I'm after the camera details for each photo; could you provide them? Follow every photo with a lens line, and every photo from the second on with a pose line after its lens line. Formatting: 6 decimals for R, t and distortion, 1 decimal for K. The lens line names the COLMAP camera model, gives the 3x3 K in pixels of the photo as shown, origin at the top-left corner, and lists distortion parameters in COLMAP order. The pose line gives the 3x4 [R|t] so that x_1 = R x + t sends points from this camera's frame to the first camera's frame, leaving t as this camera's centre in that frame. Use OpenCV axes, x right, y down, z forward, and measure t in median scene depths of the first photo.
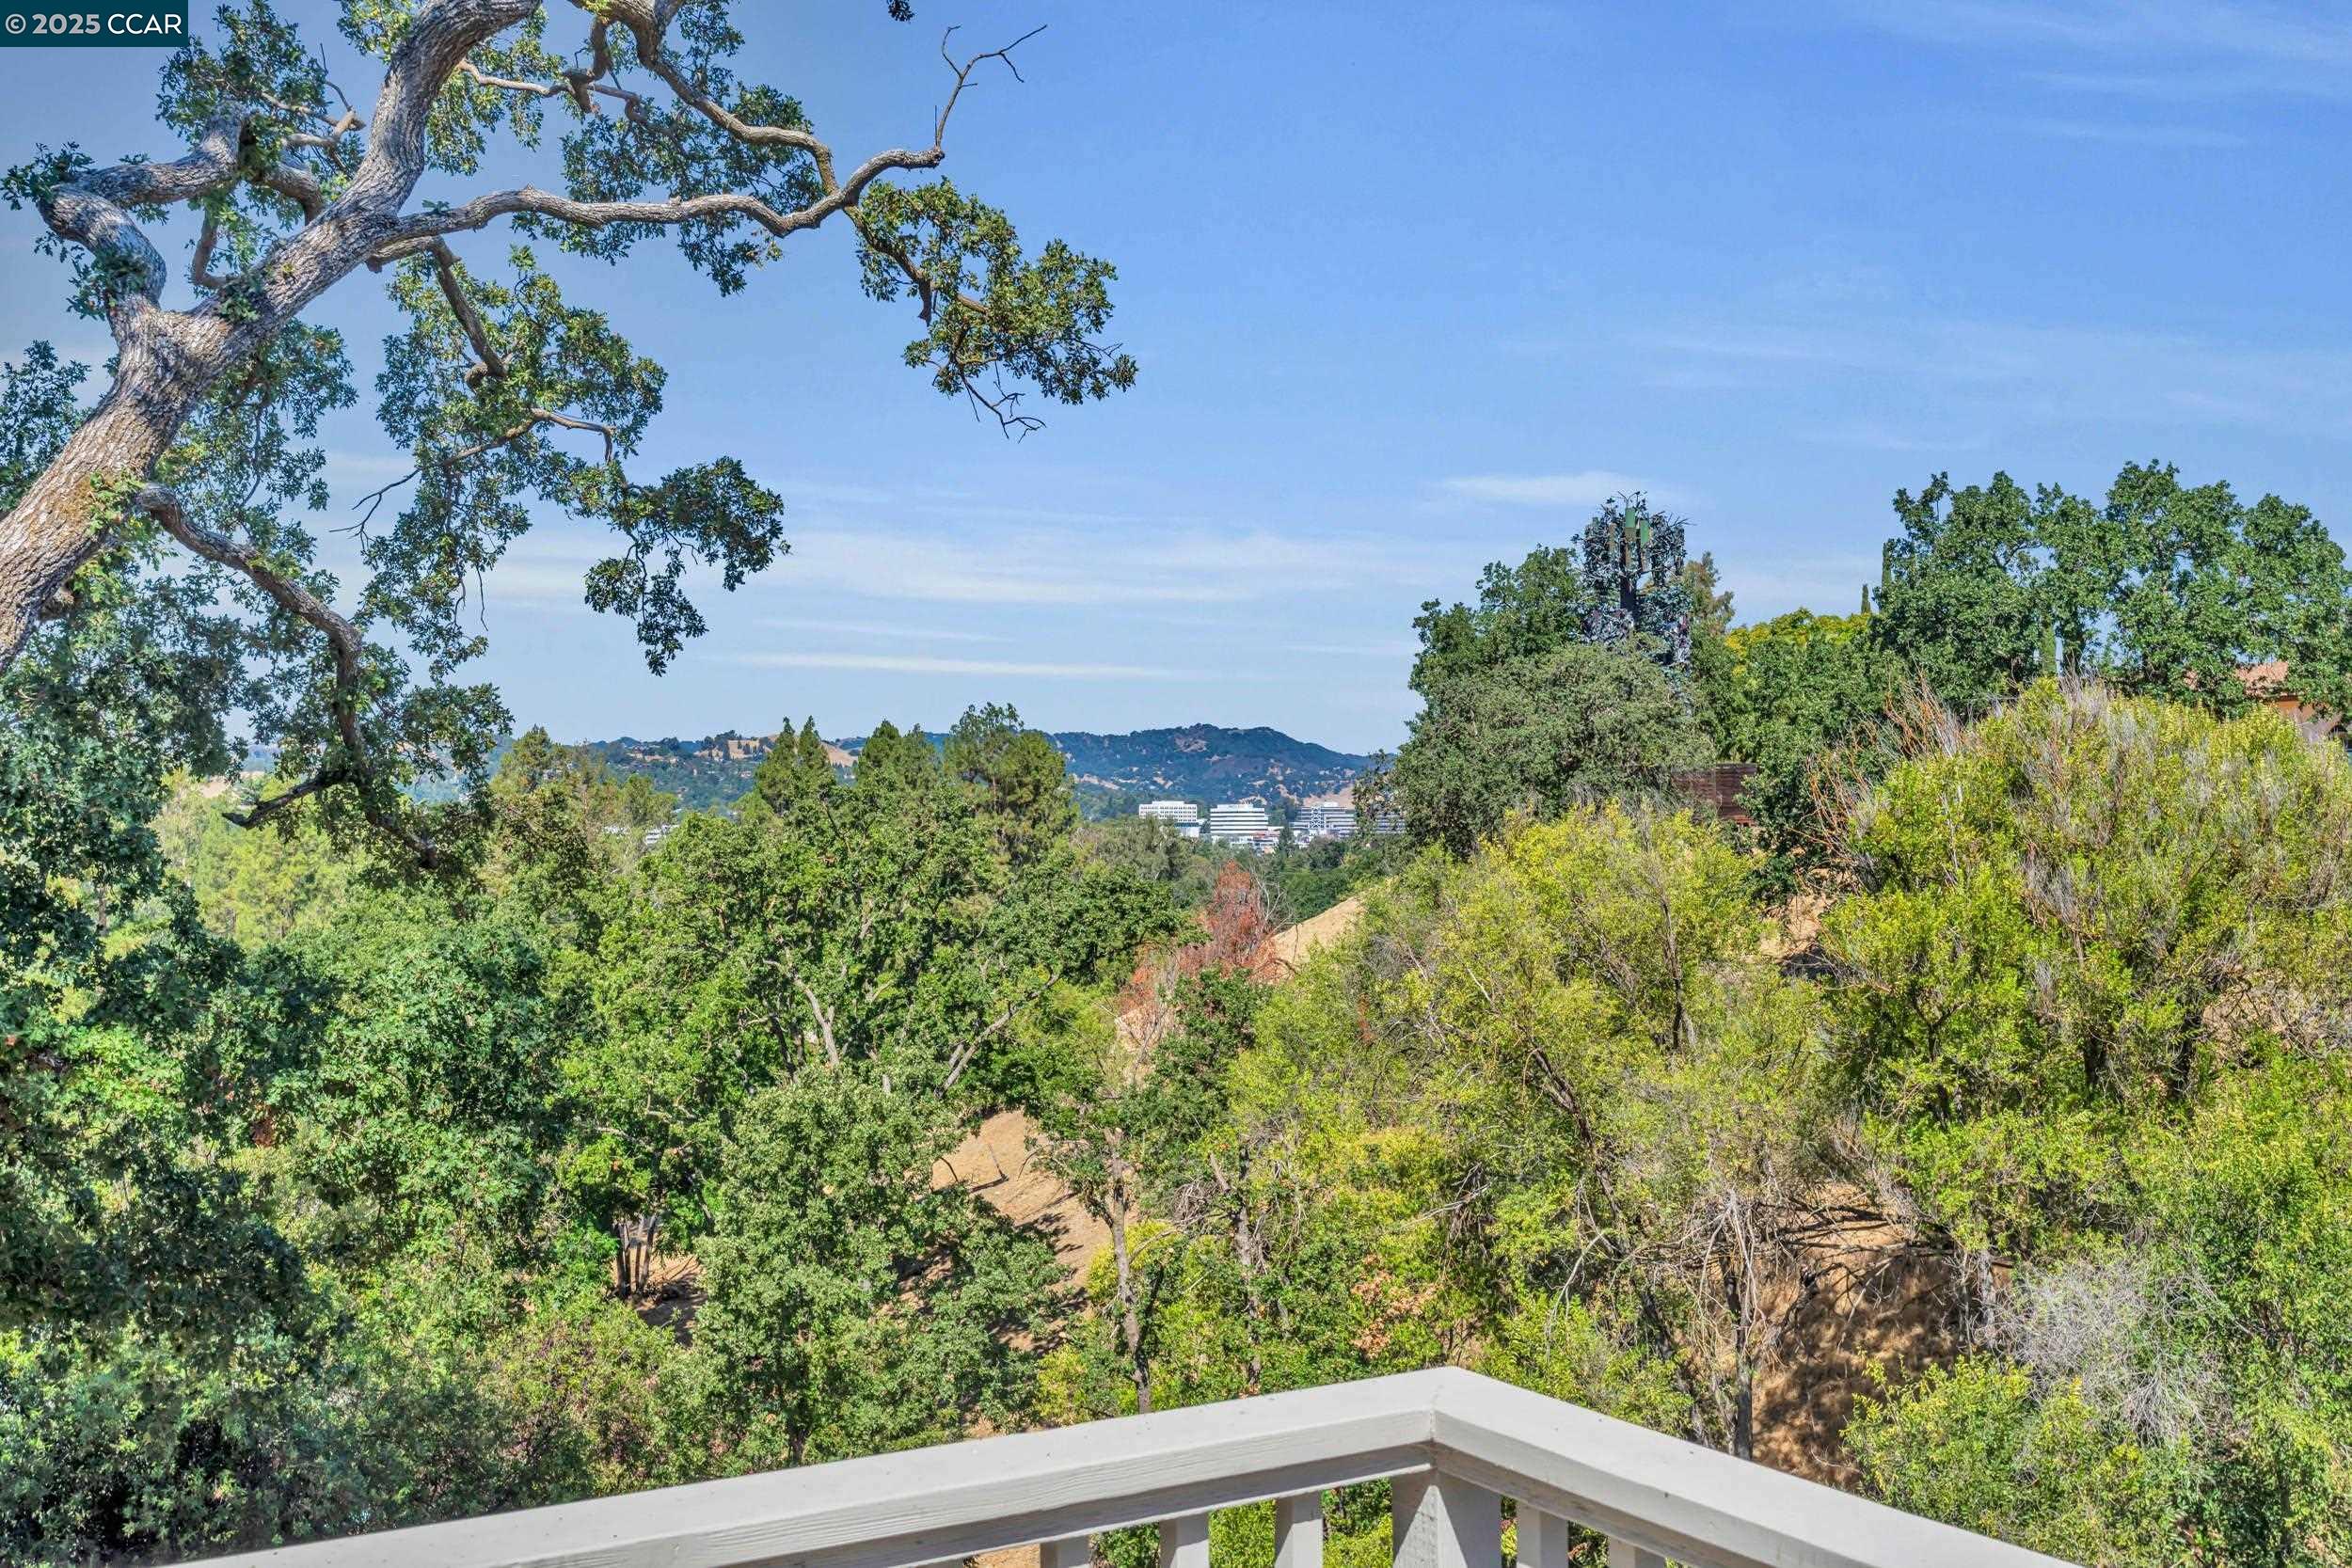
lens RADIAL K [[2313.8, 0, 1186.7], [0, 2313.8, 775.0], [0, 0, 1]] dist [-0.006558, 0.000000]
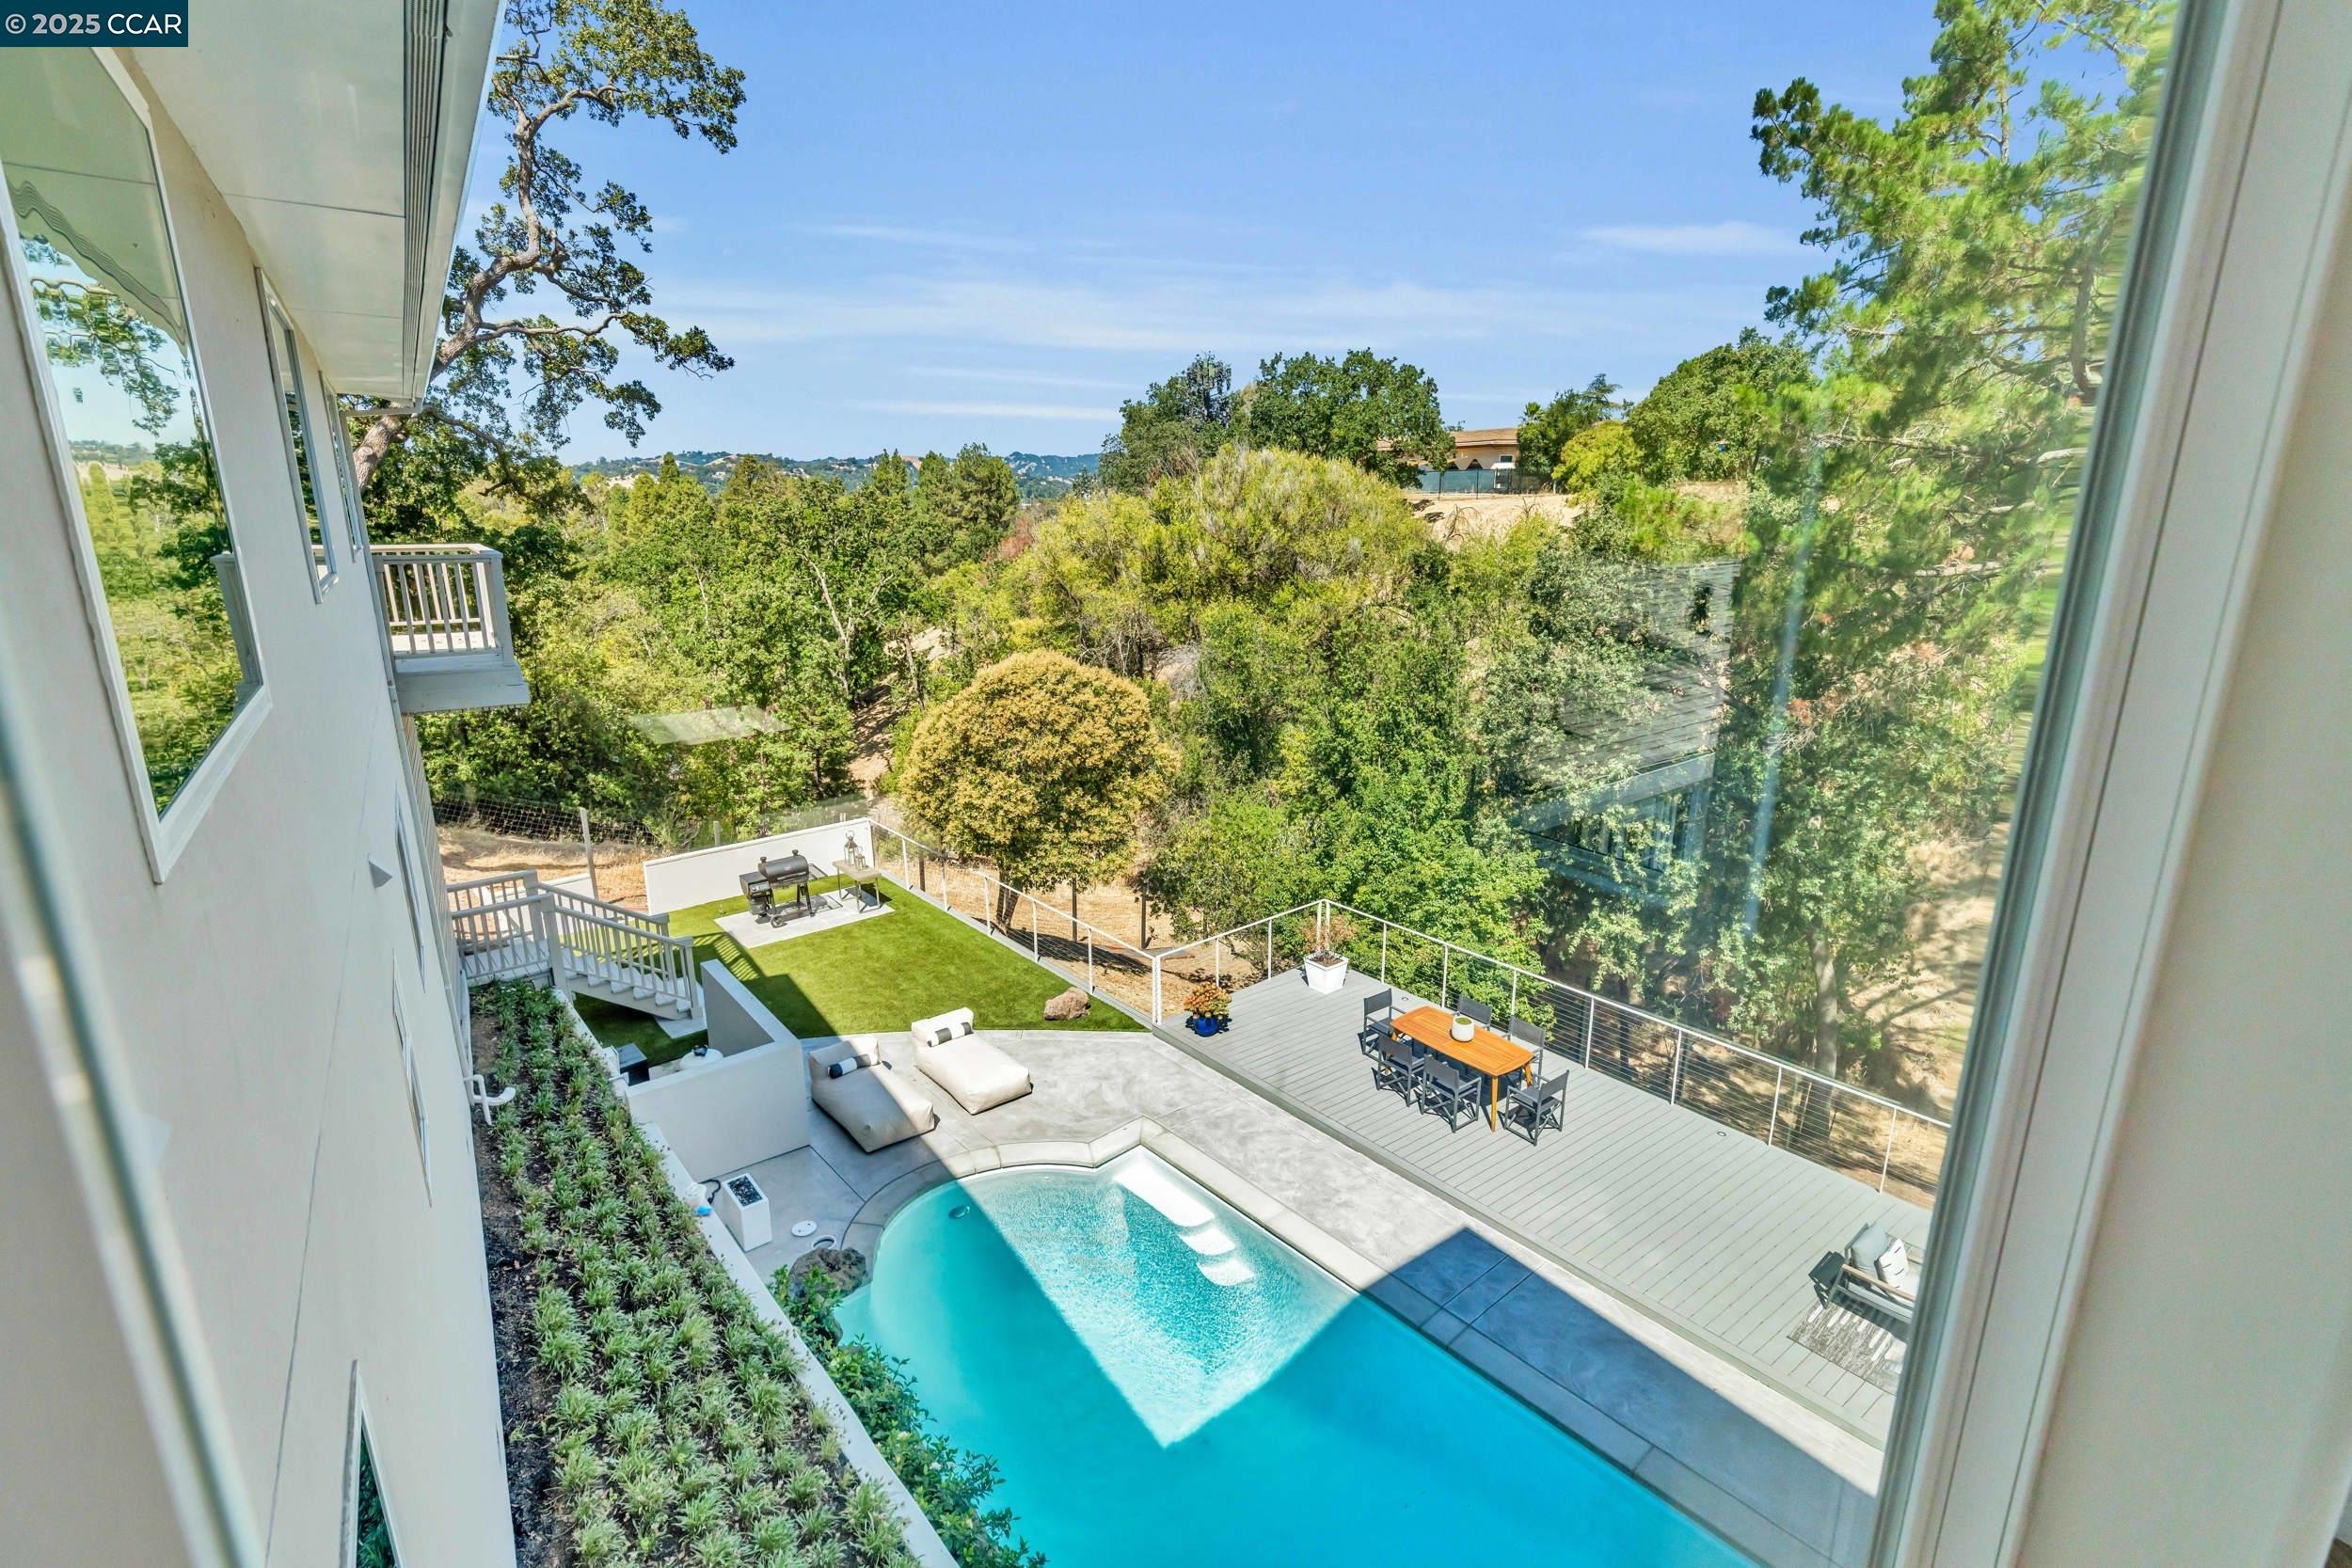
lens RADIAL K [[1040.4, 0, 1186.8], [0, 1040.4, 756.7], [0, 0, 1]] dist [-0.010161, 0.005248]
pose [[0.995734, -0.021944, 0.089623, 0.122176], [-0.002080, 0.965723, 0.259565, -0.001528], [-0.092247, -0.258645, 0.961558, -0.175684]]
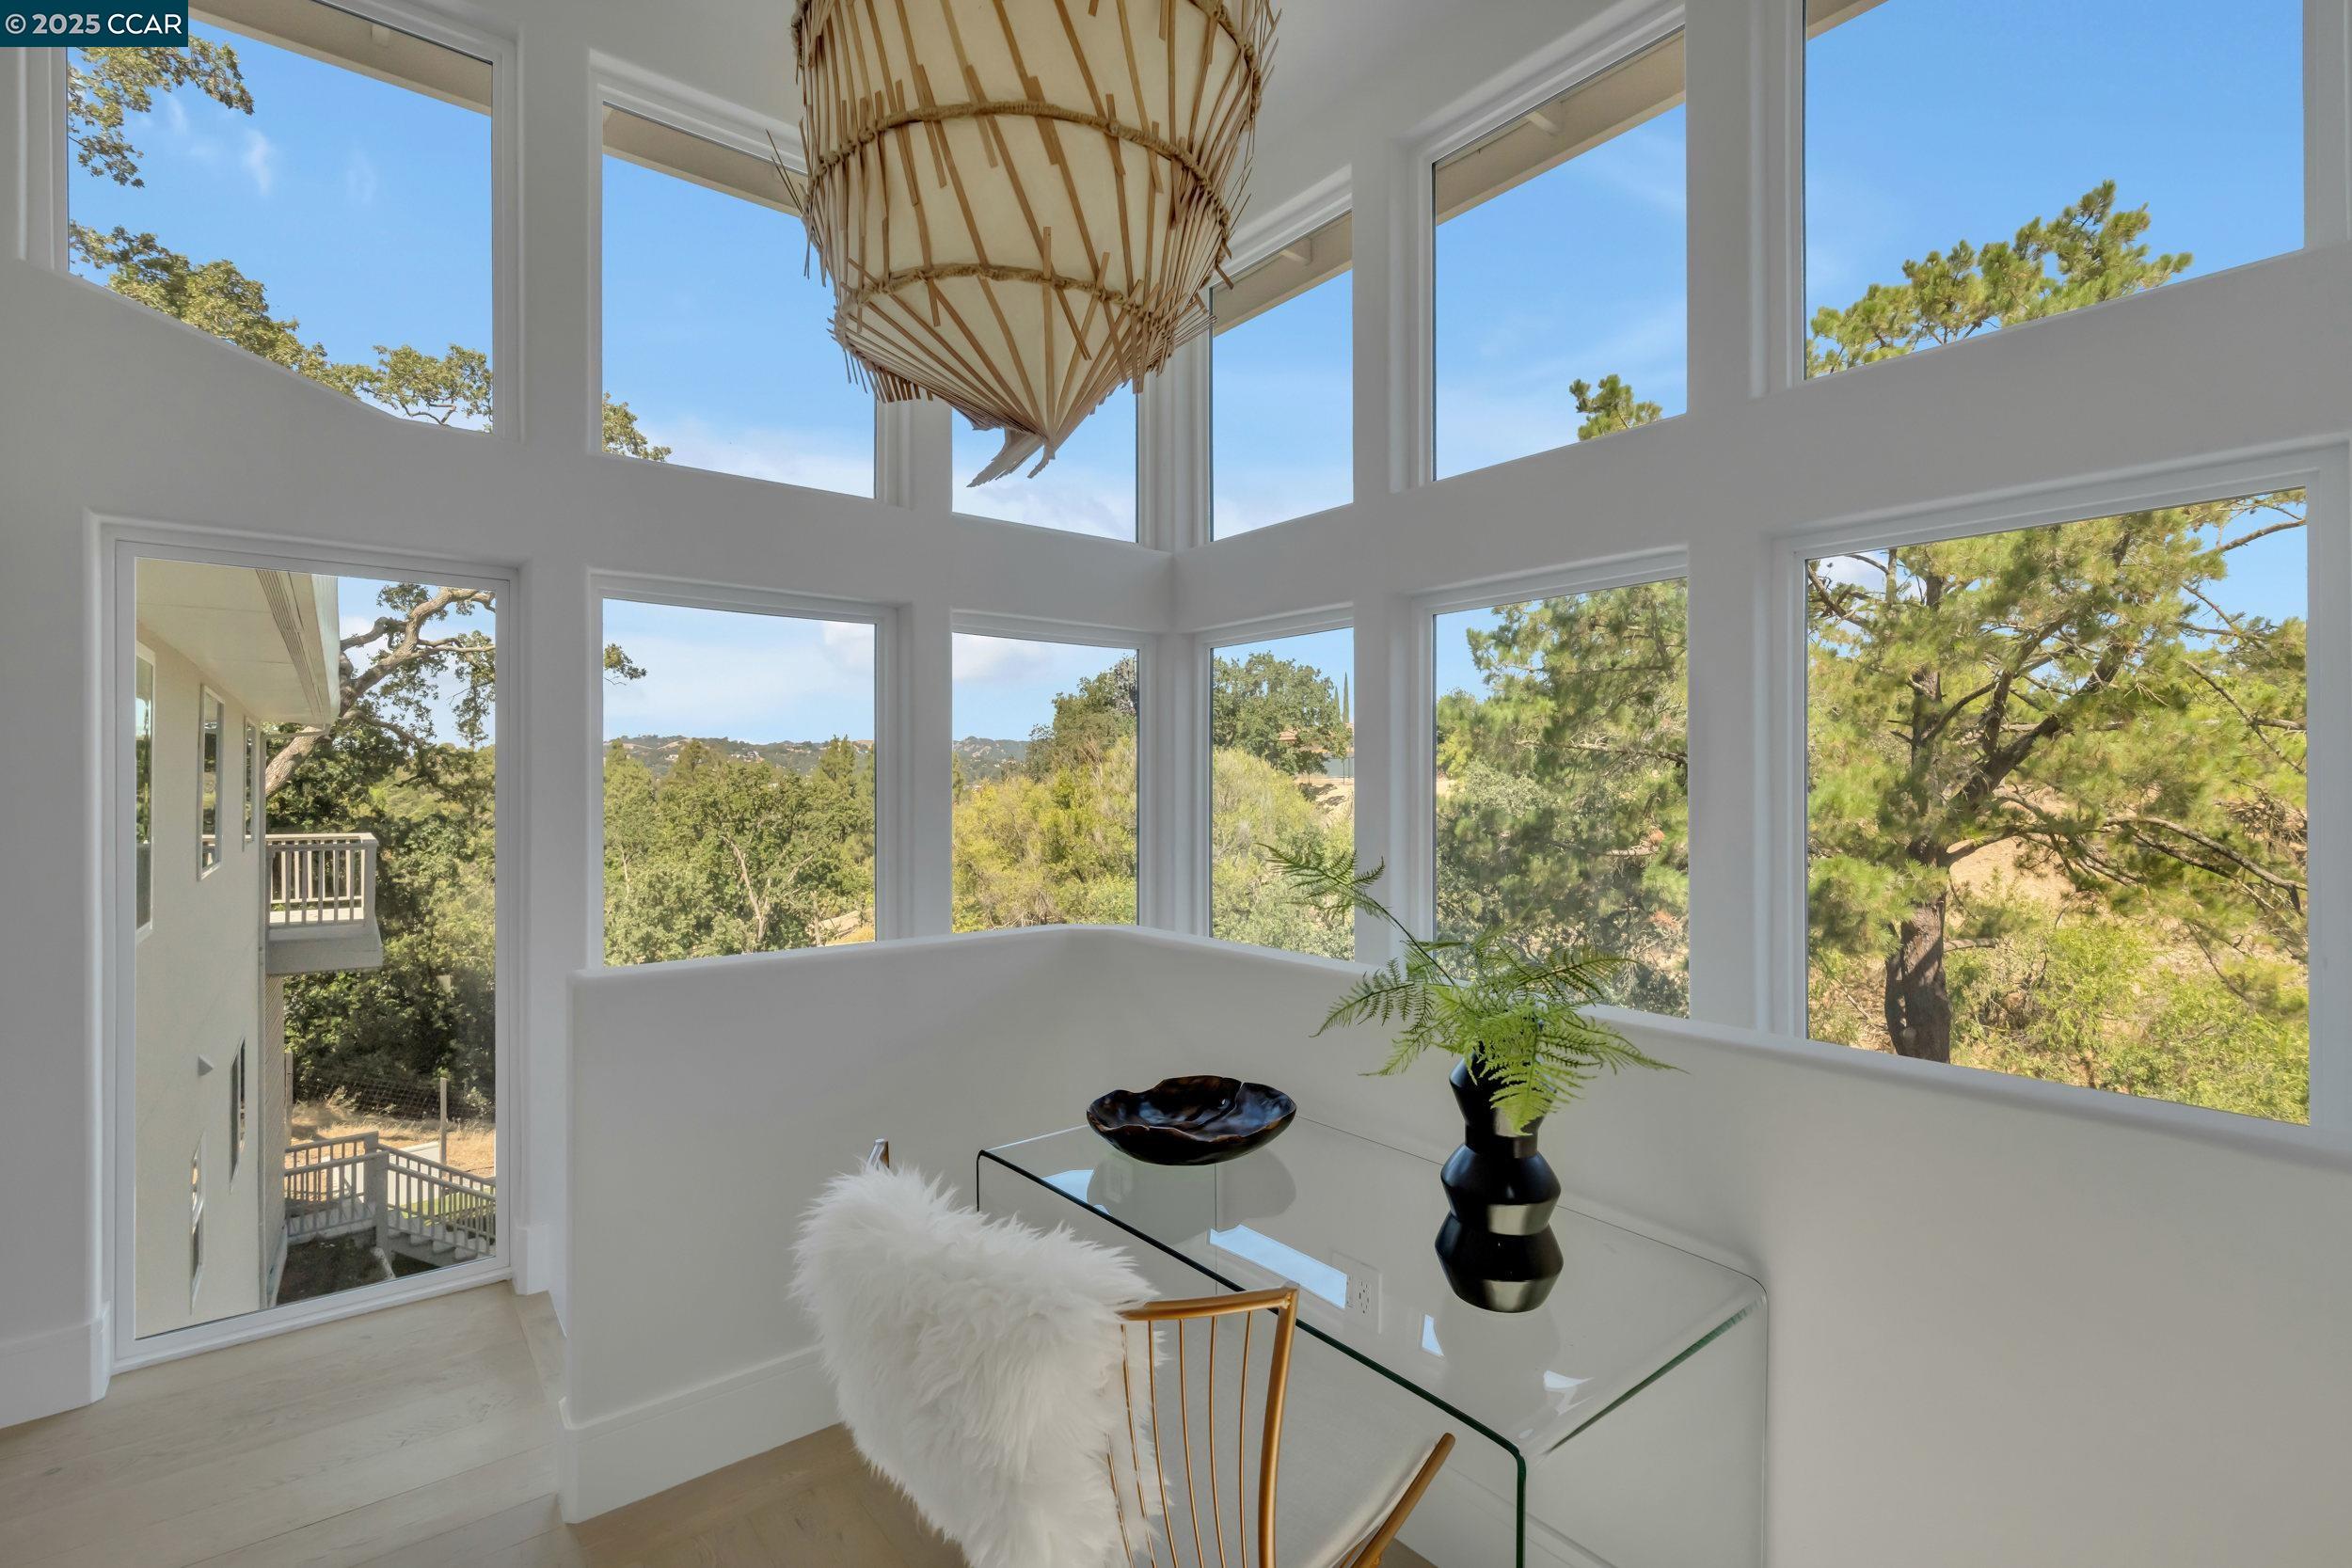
lens RADIAL K [[1040.4, 0, 1189.3], [0, 1040.4, 782.6], [0, 0, 1]] dist [-0.010161, 0.005248]
pose [[0.989368, -0.000744, 0.145428, 0.154752], [-0.002272, 0.999786, 0.020574, -0.005662], [-0.145413, -0.020686, 0.989155, -0.219055]]
